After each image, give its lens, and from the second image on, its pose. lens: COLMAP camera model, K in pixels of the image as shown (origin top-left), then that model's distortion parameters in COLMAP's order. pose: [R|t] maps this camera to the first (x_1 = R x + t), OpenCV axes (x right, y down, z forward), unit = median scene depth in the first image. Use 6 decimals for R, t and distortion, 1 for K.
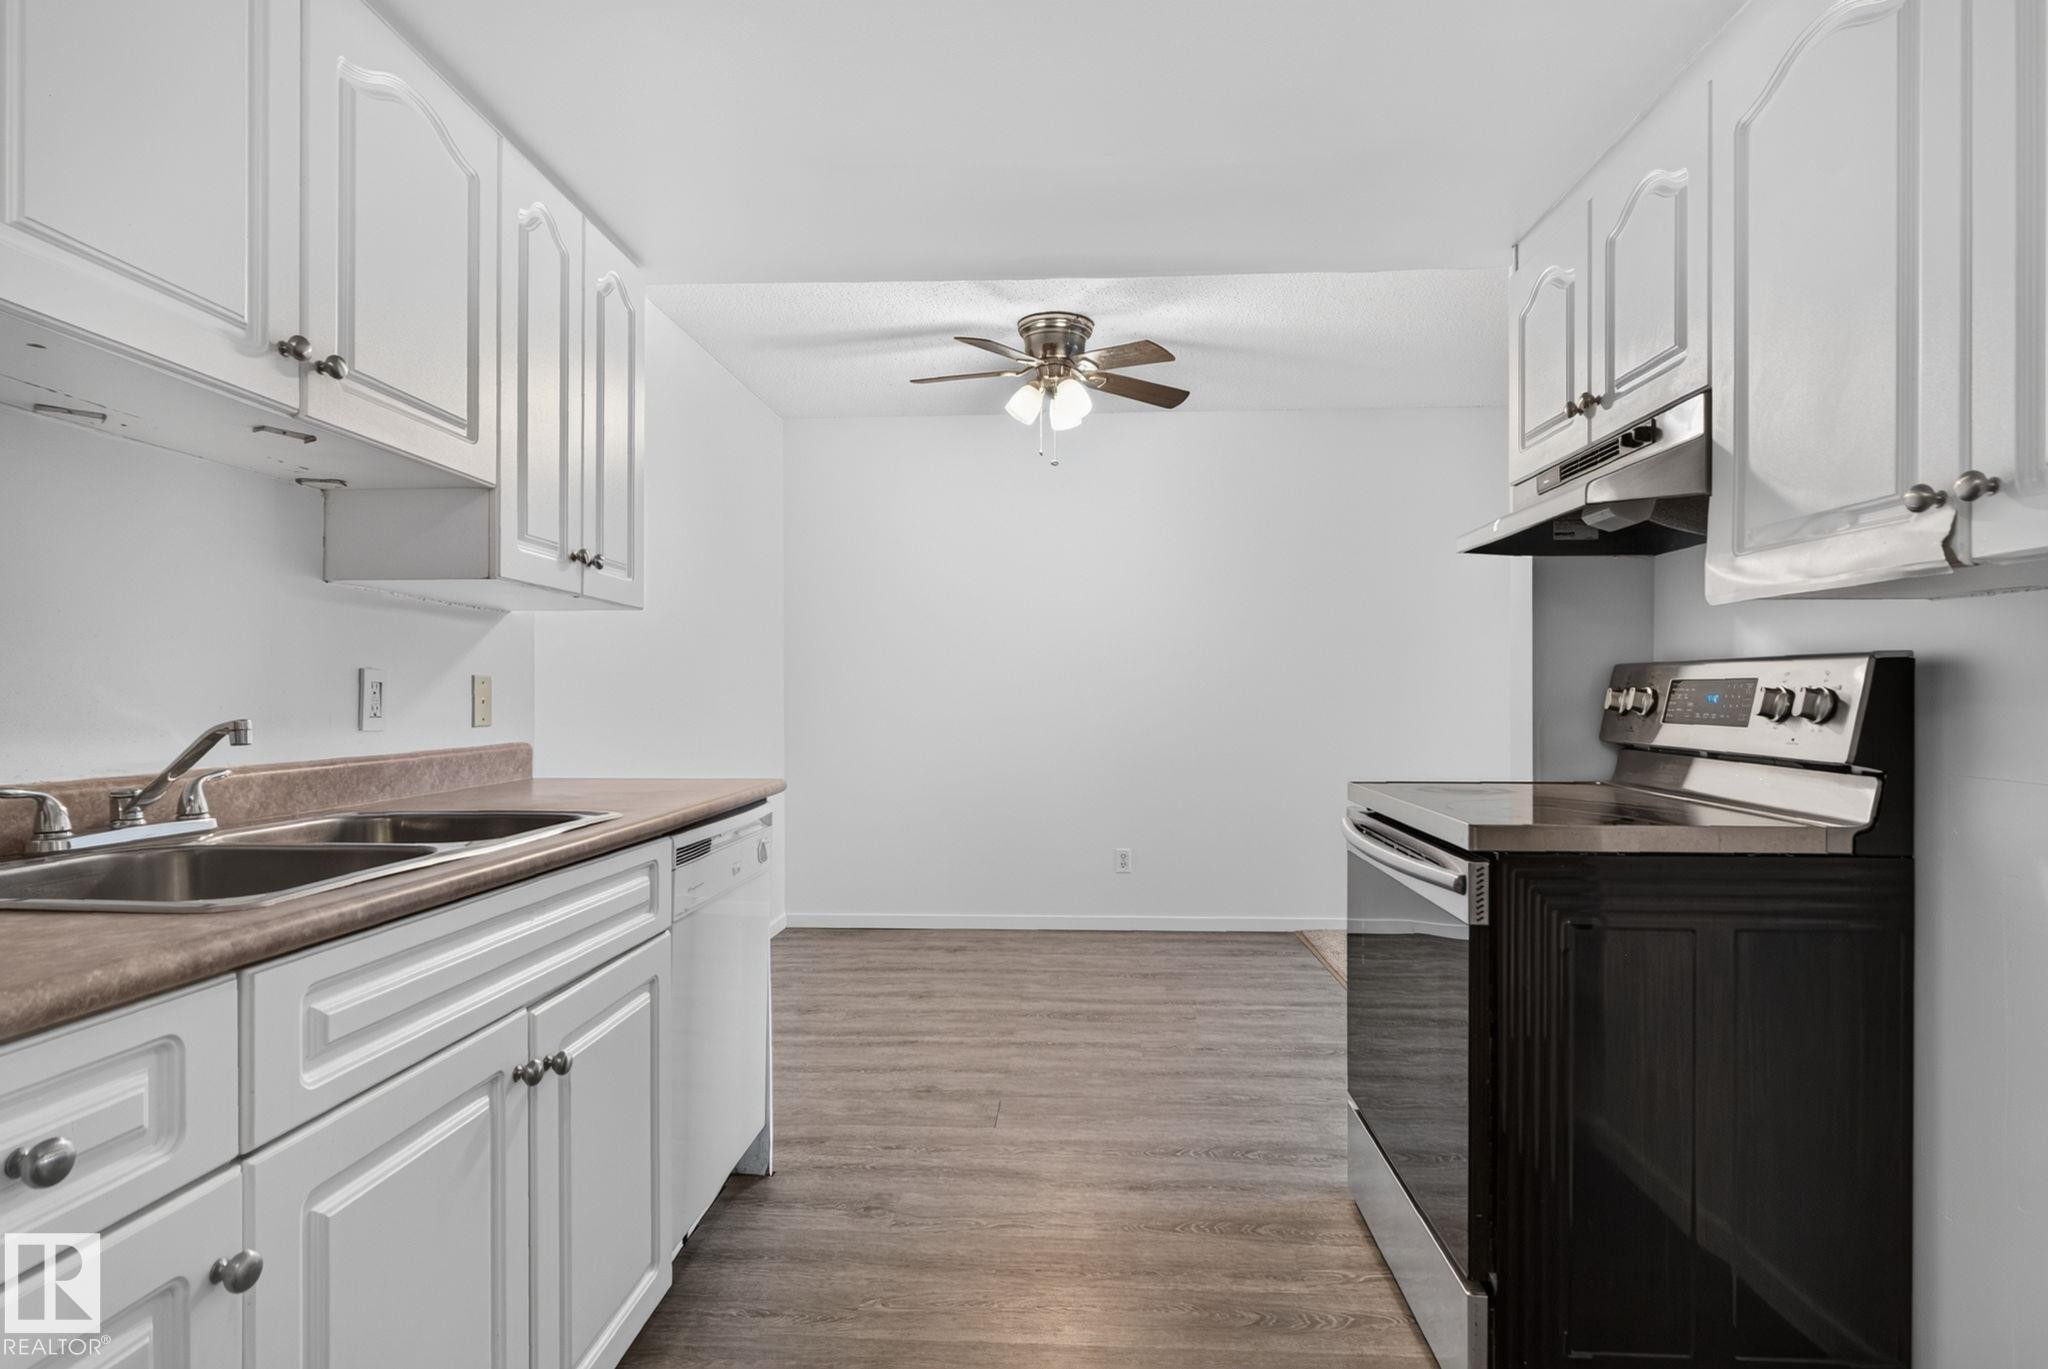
lens RADIAL K [[1054.0, 0, 1029.6], [0, 1054.0, 695.1], [0, 0, 1]] dist [0.004341, 0.001118]
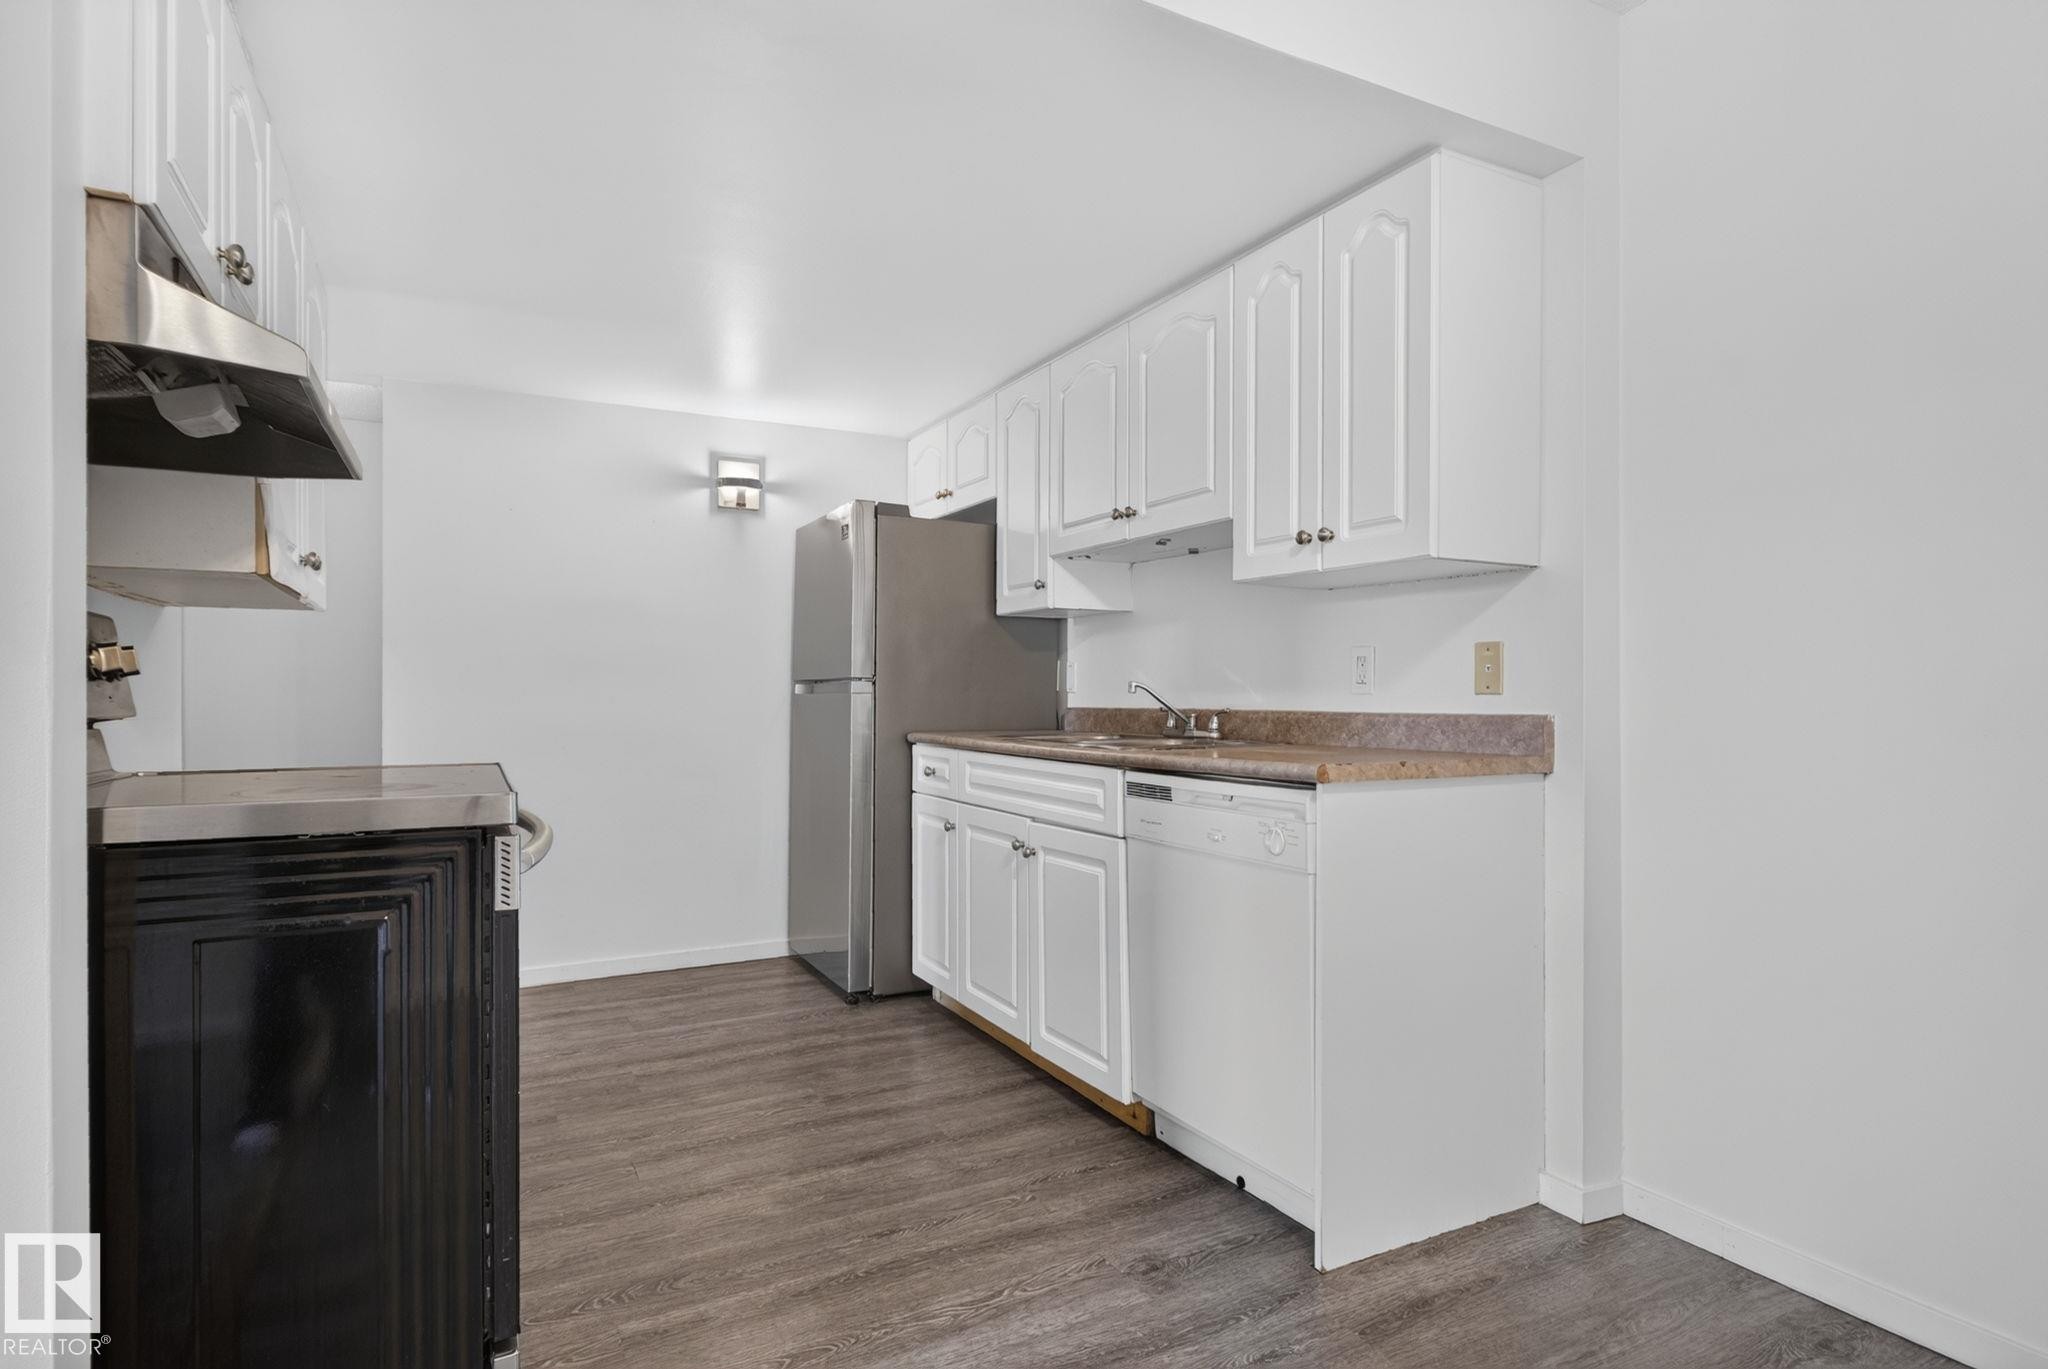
lens RADIAL K [[1054.0, 0, 1026.7], [0, 1054.0, 688.1], [0, 0, 1]] dist [0.004341, 0.001118]
pose [[-0.850702, 0.000356, -0.525649, 0.434873], [0.002844, 0.999988, -0.003925, 0.031747], [0.525641, -0.004833, -0.850693, 1.920893]]
